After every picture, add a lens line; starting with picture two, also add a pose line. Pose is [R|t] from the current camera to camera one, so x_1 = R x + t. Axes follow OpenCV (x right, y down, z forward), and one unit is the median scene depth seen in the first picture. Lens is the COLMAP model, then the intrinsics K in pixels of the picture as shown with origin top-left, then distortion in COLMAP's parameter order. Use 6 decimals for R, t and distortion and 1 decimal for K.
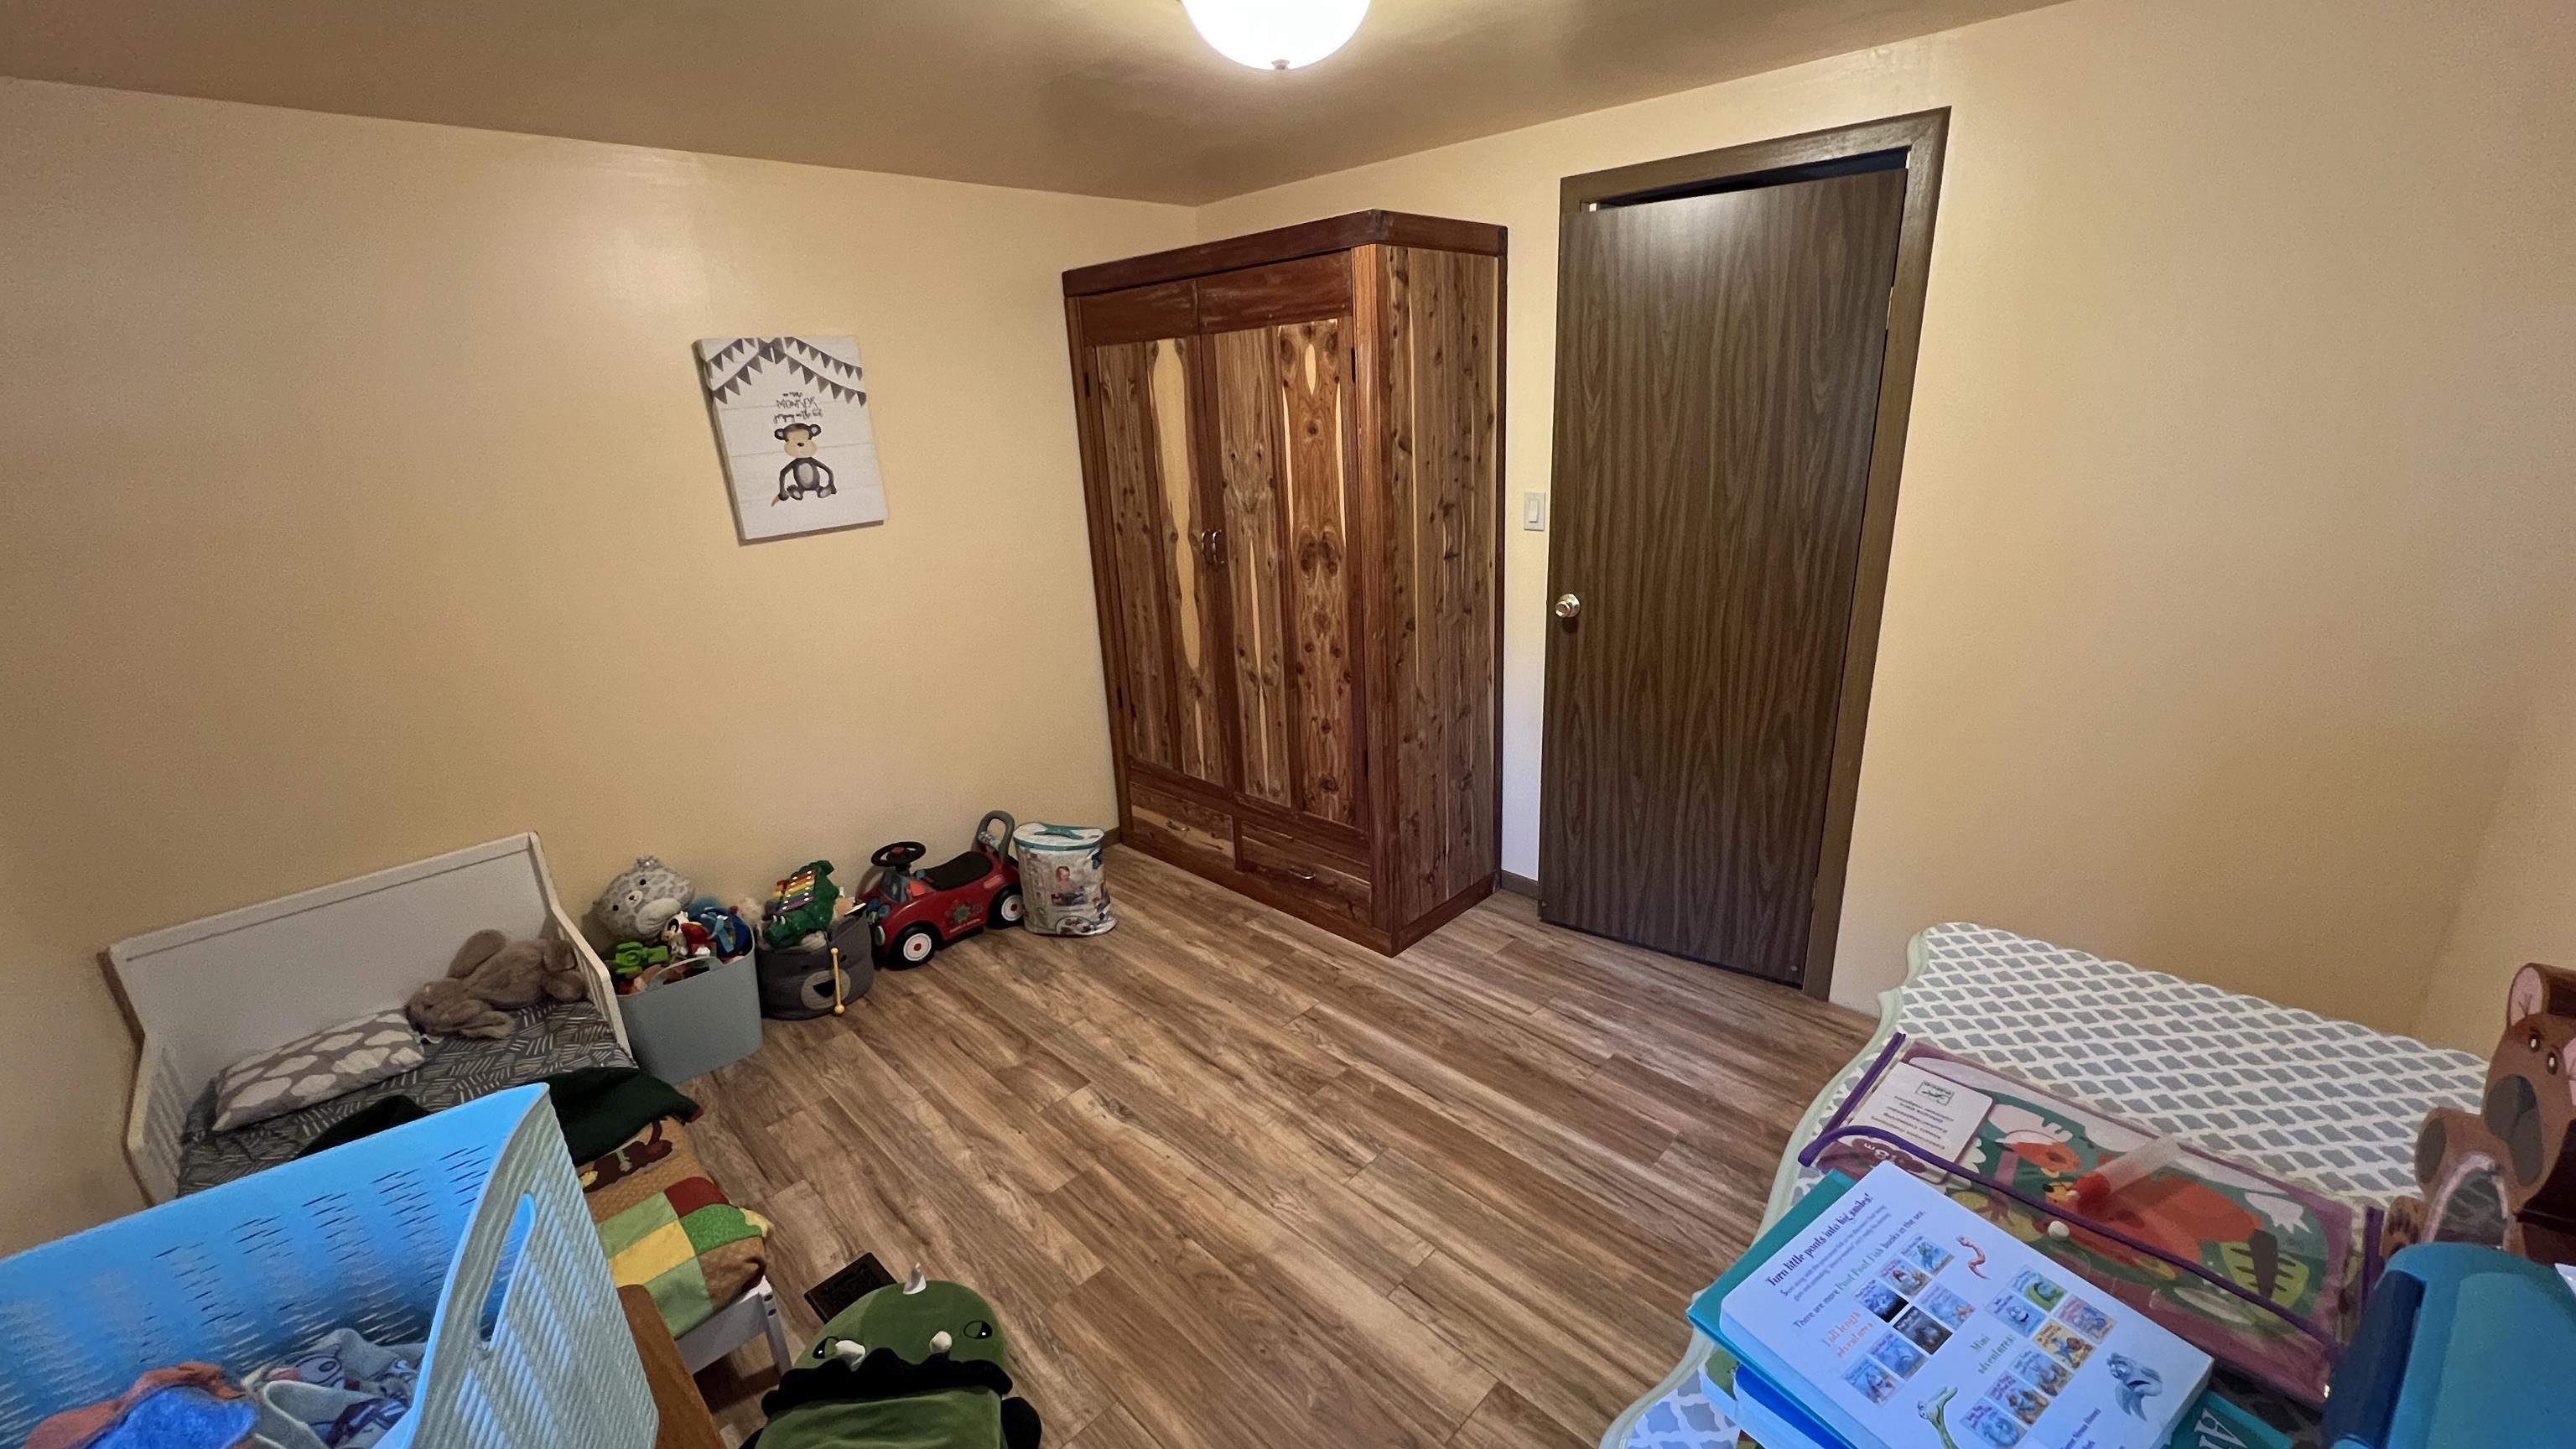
lens RADIAL K [[1034.0, 0, 1291.2], [0, 1034.0, 735.0], [0, 0, 1]] dist [0.007263, 0.000127]
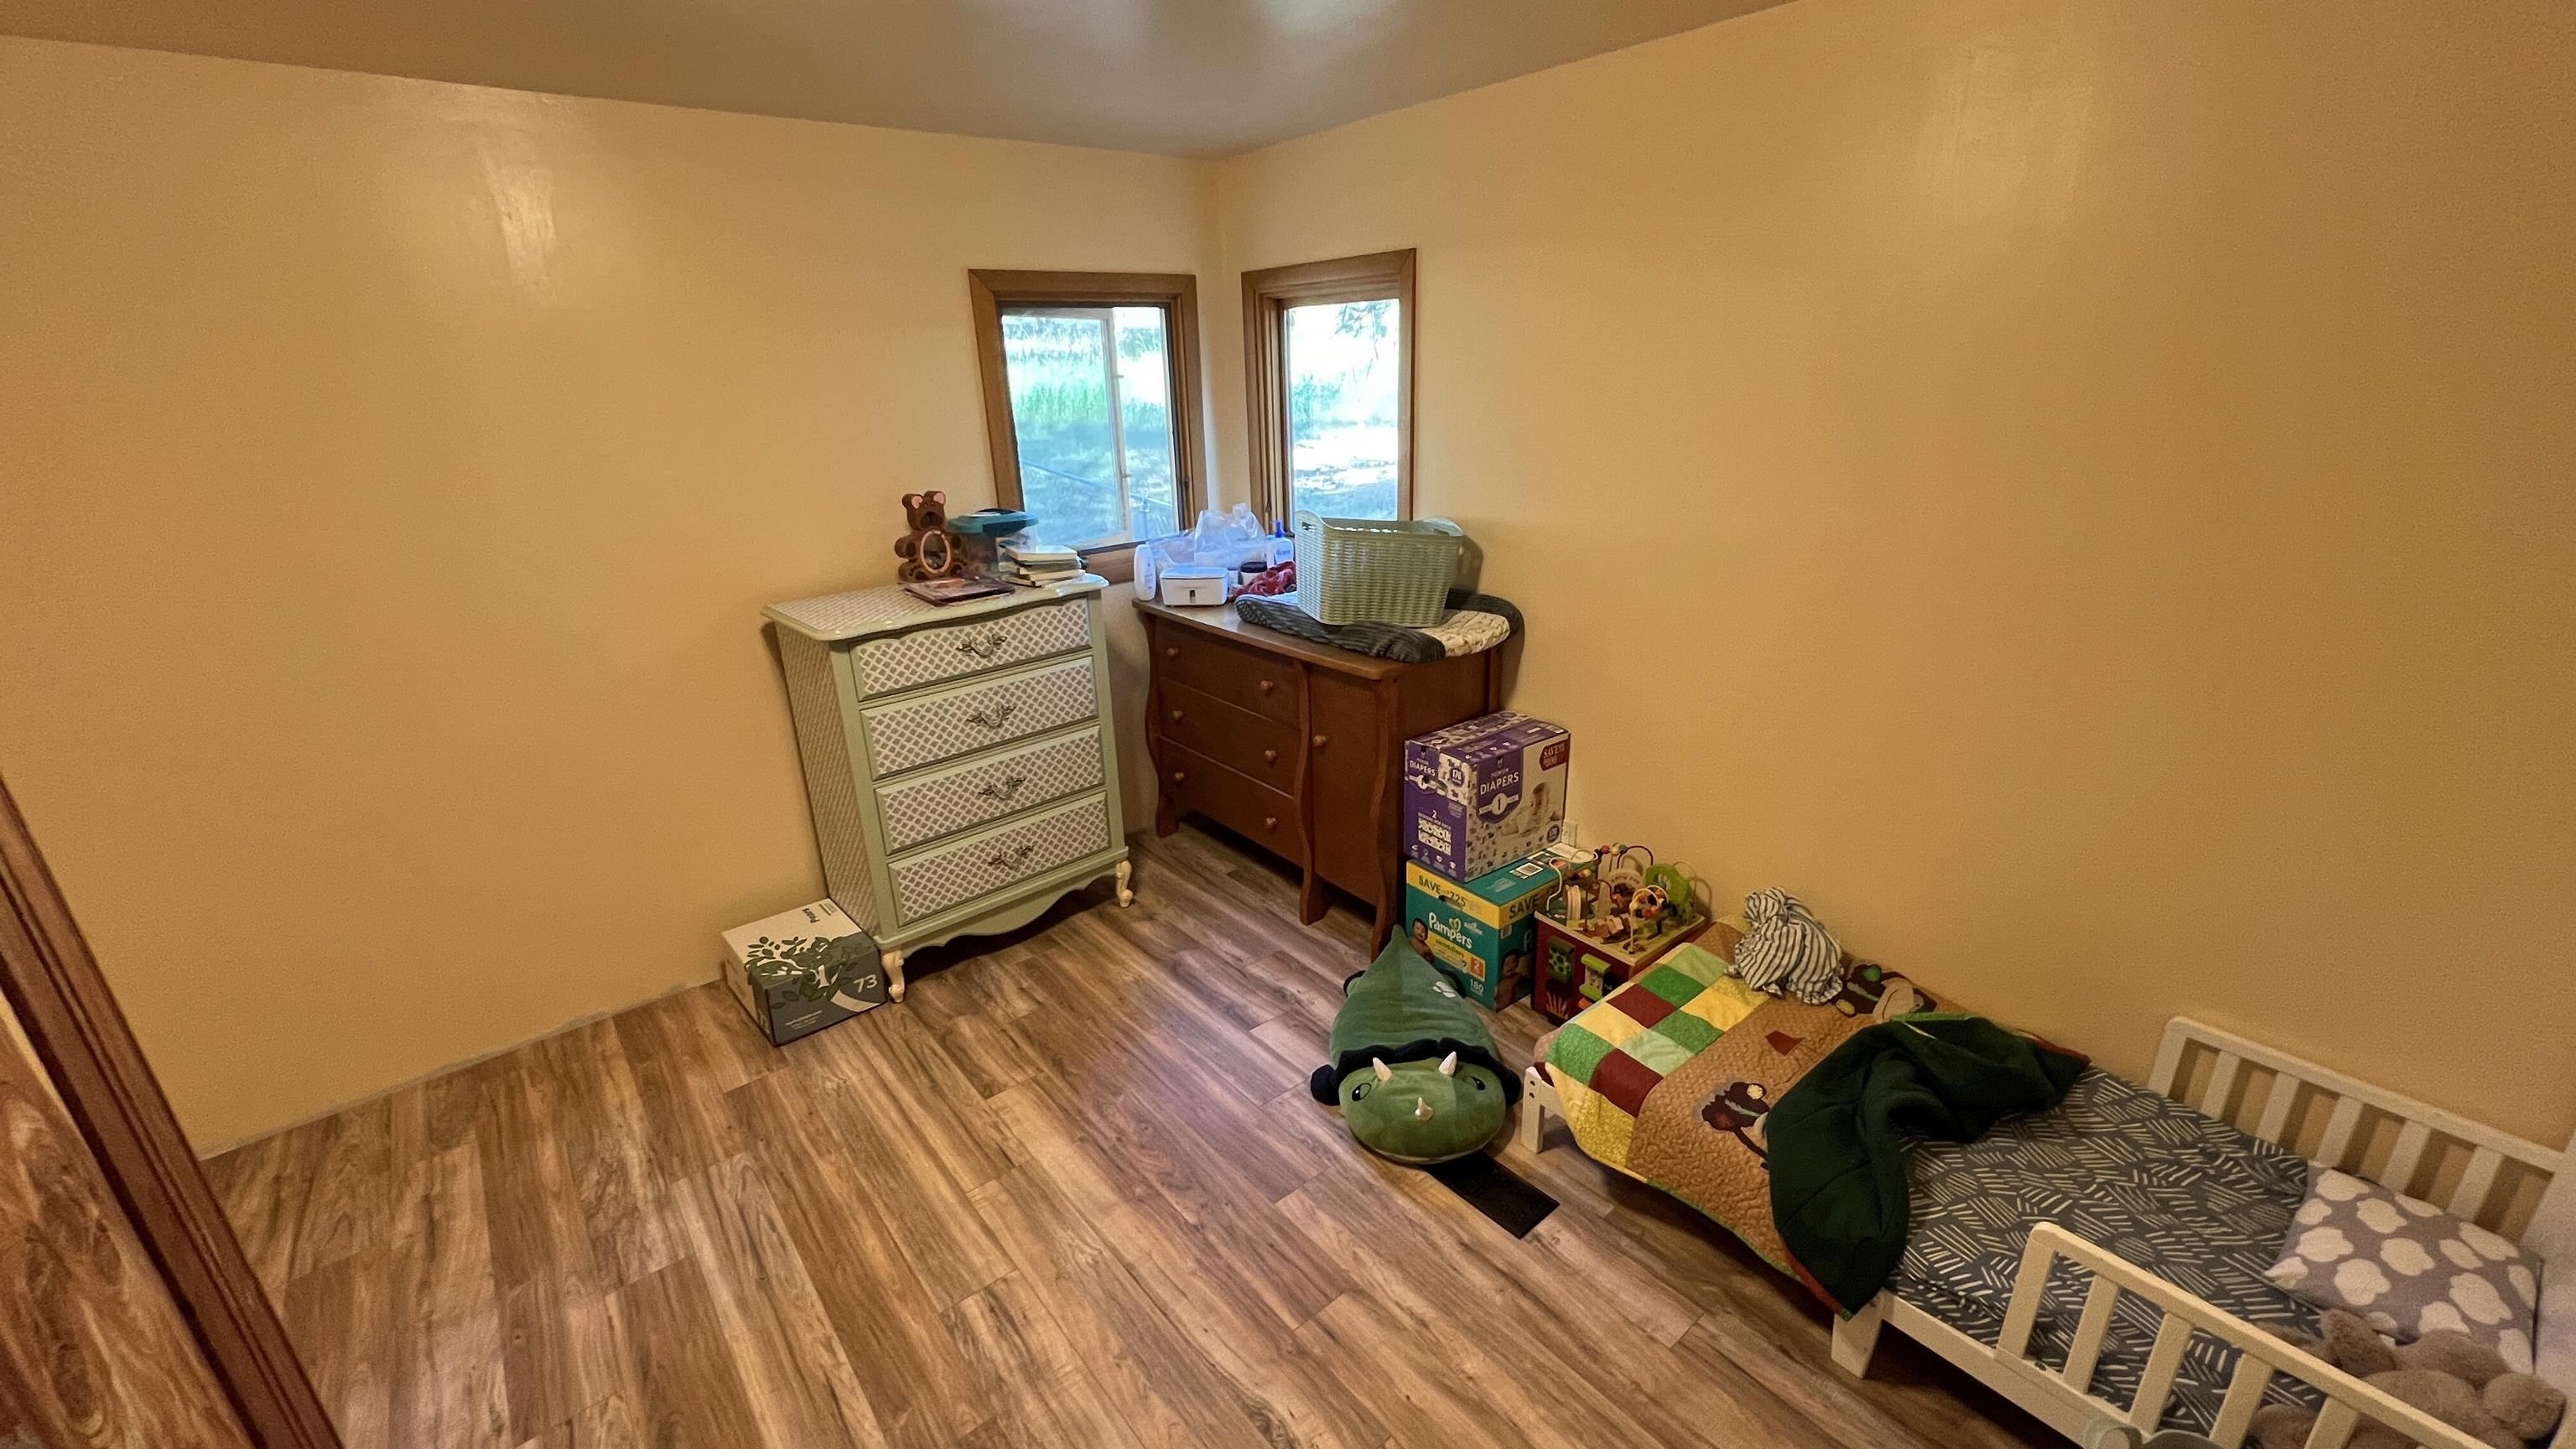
lens RADIAL K [[1034.0, 0, 1291.9], [0, 1034.0, 727.2], [0, 0, 1]] dist [0.007263, 0.000127]
pose [[-0.992395, 0.039093, 0.116723, -0.260763], [0.103414, 0.779105, 0.618305, -0.390115], [-0.066768, 0.625673, -0.777223, 1.167104]]
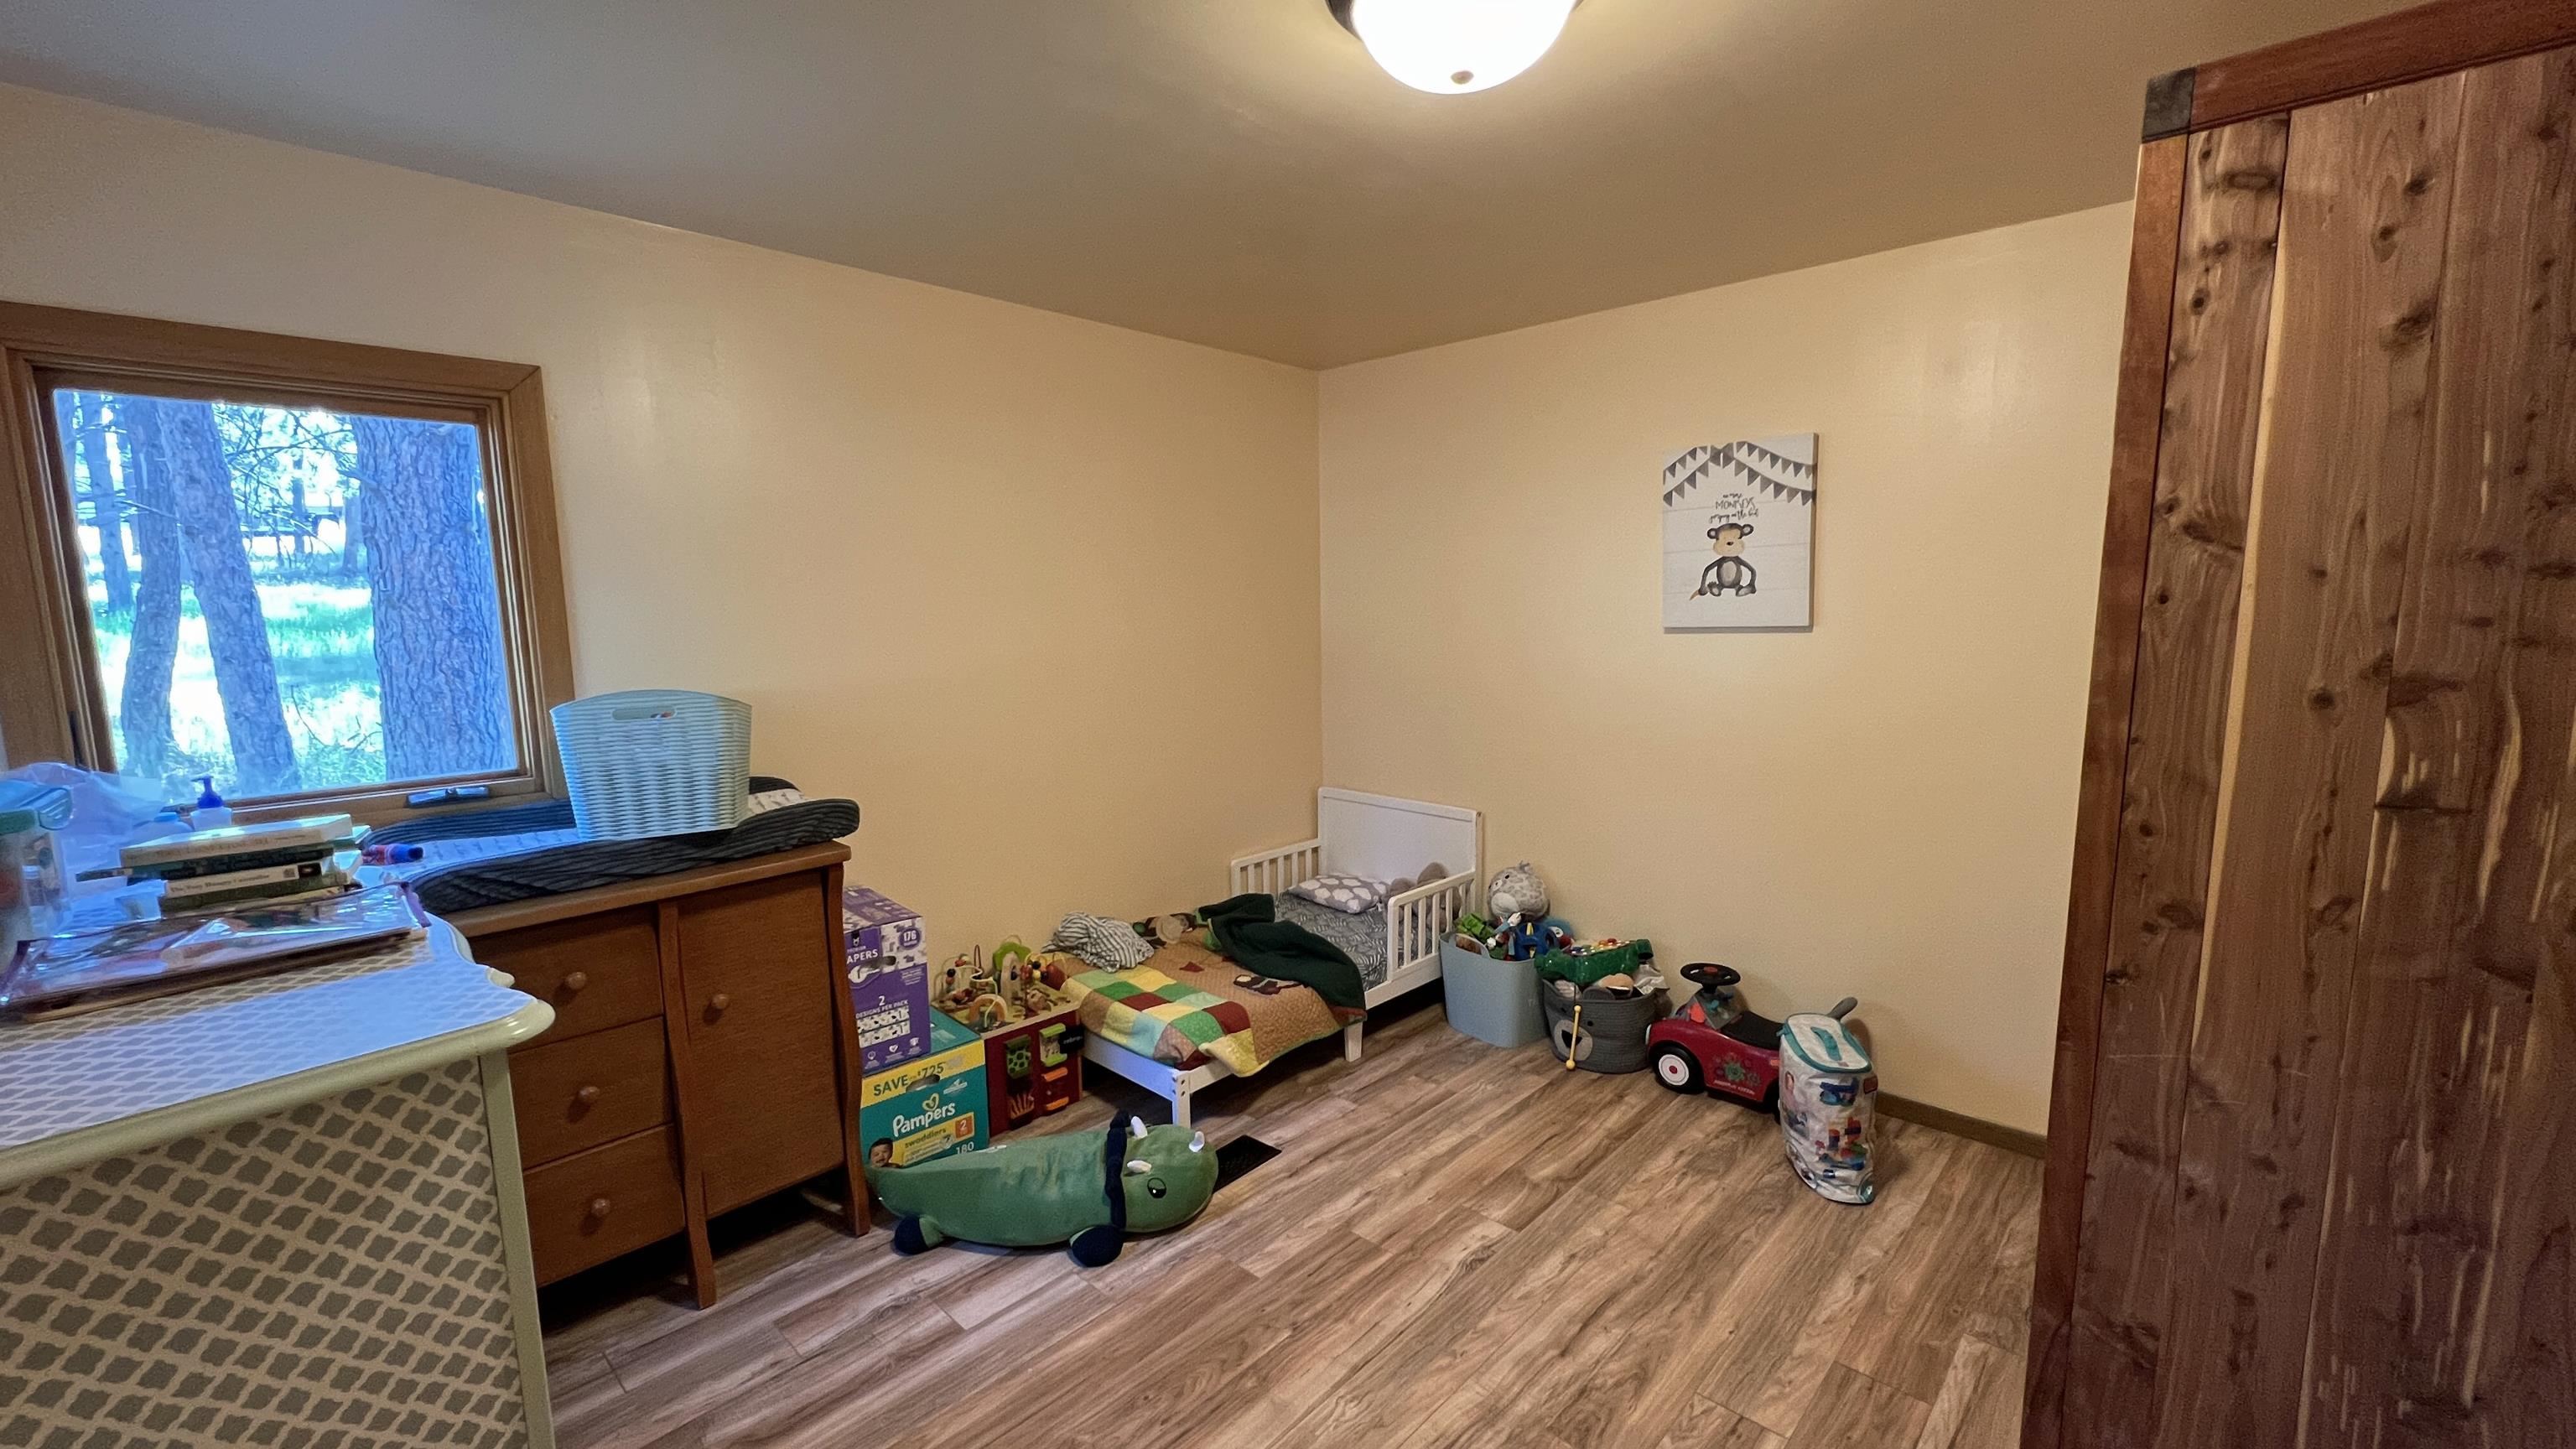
lens RADIAL K [[1034.0, 0, 1277.7], [0, 1034.0, 731.3], [0, 0, 1]] dist [0.007263, 0.000127]
pose [[0.018426, 0.174576, -0.984471, 0.589270], [-0.309749, 0.937192, 0.160395, -0.141977], [0.950640, 0.301983, 0.071344, 0.598901]]
